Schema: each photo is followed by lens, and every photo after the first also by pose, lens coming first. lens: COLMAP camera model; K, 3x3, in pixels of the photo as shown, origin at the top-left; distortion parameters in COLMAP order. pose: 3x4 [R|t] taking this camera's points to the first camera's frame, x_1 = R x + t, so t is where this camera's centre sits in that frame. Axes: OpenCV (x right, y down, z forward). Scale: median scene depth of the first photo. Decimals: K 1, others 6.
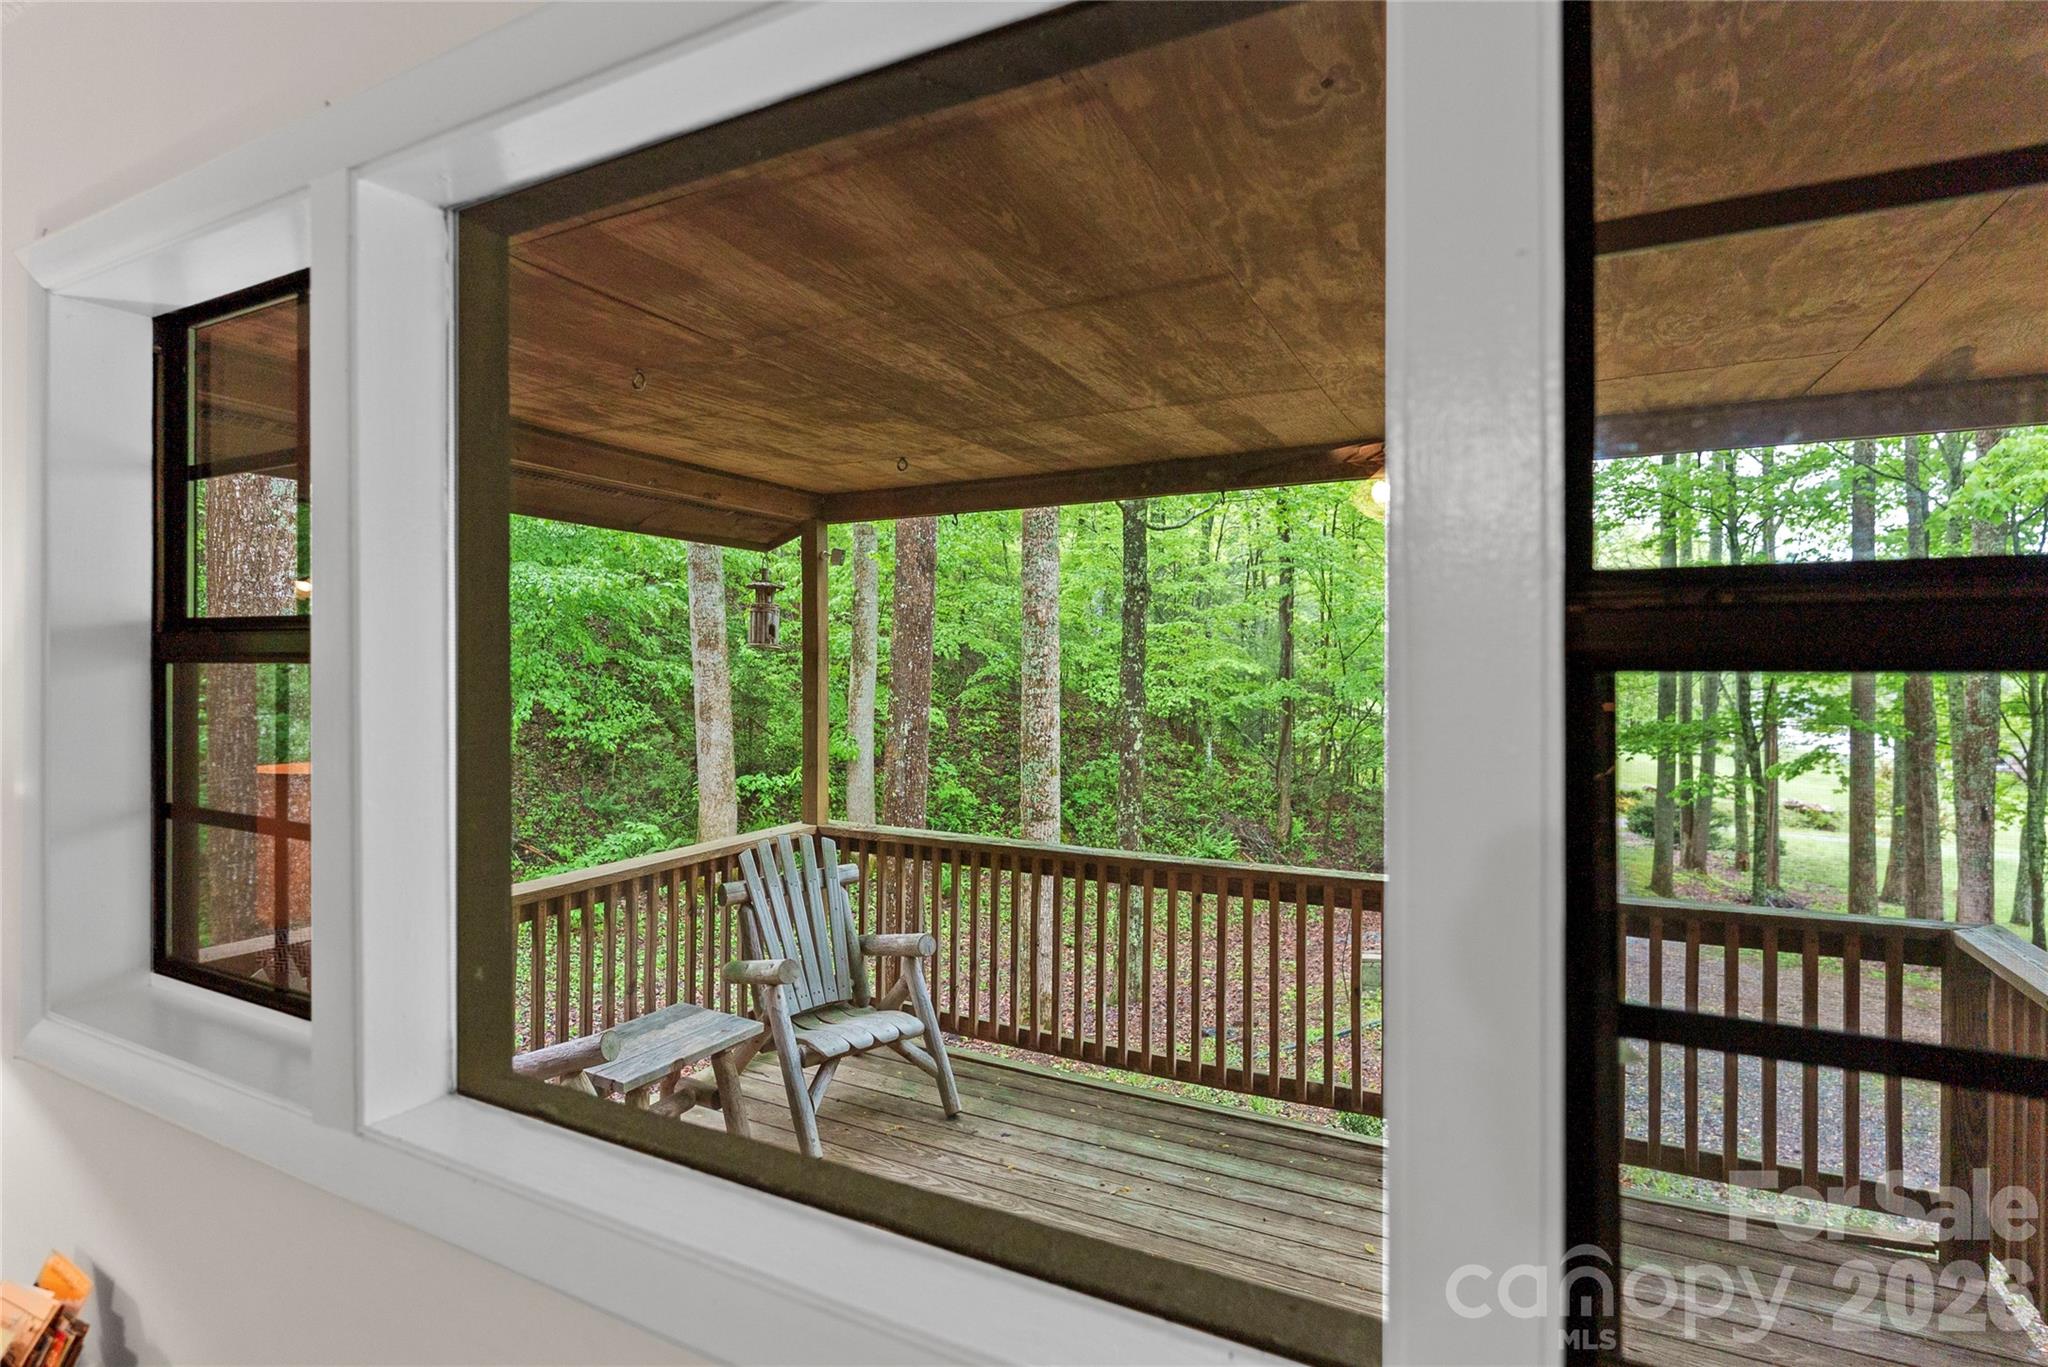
lens RADIAL K [[975.2, 0, 1026.5], [0, 975.2, 669.1], [0, 0, 1]] dist [-0.002996, -0.000072]
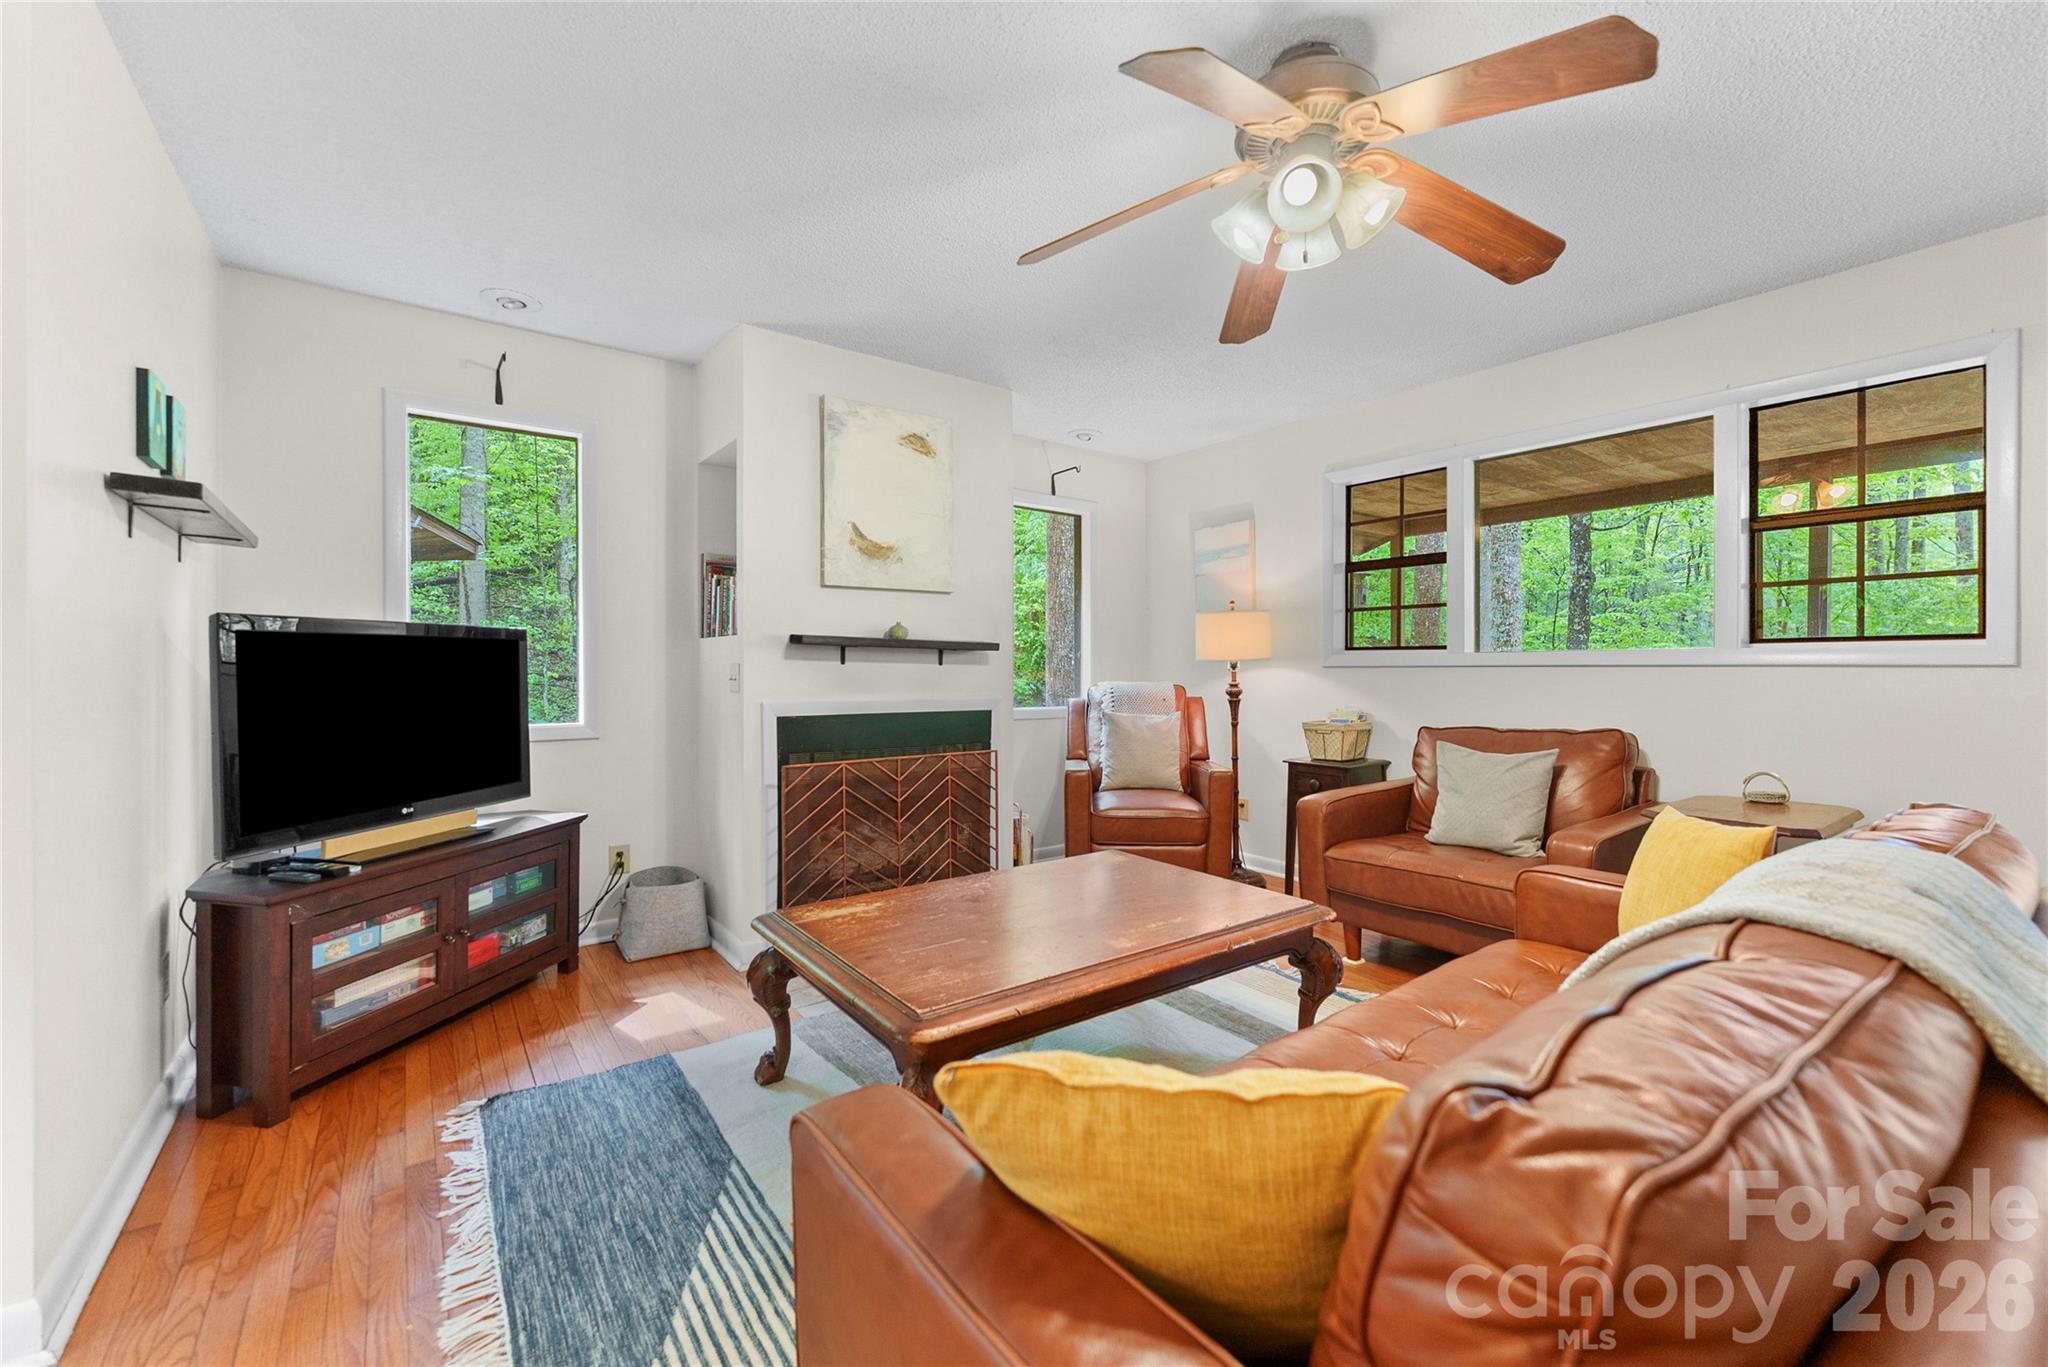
lens RADIAL K [[827.1, 0, 1024.6], [0, 827.1, 676.0], [0, 0, 1]] dist [-0.002222, 0.000035]
pose [[0.898821, 0.000184, -0.438315, -0.081856], [-0.000571, 1.000000, -0.000752, 0.057578], [0.438315, 0.000926, 0.898821, -0.358150]]
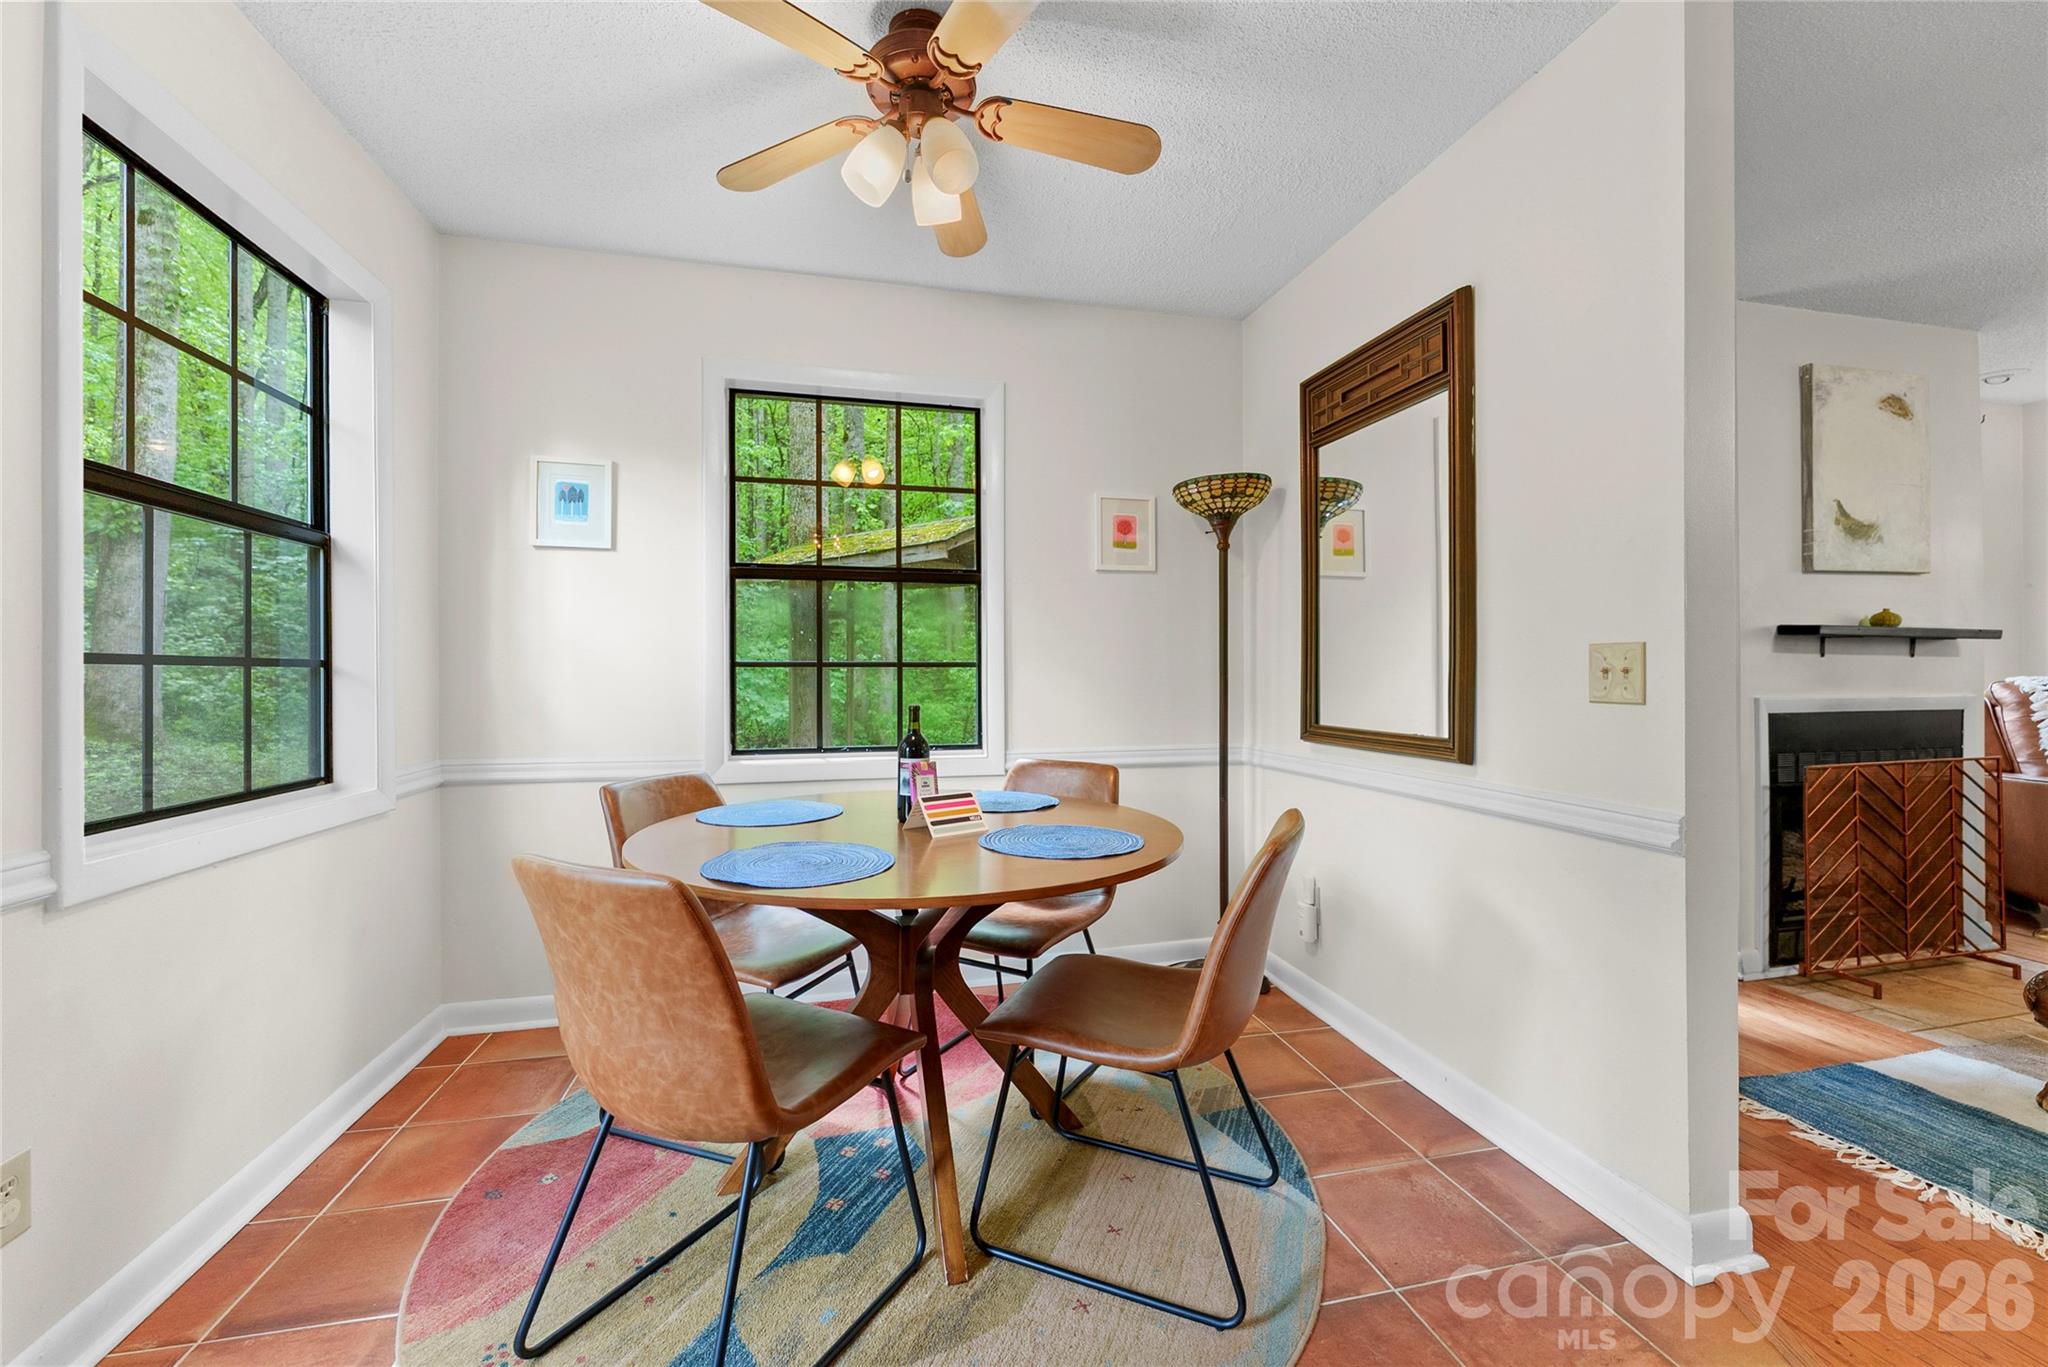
lens RADIAL K [[827.1, 0, 1030.6], [0, 827.1, 676.6], [0, 0, 1]] dist [-0.002222, 0.000035]
pose [[0.650599, -0.007237, -0.759387, -0.269165], [0.004348, 0.999974, -0.005805, 0.060641], [0.759409, 0.000475, 0.650613, -0.522808]]
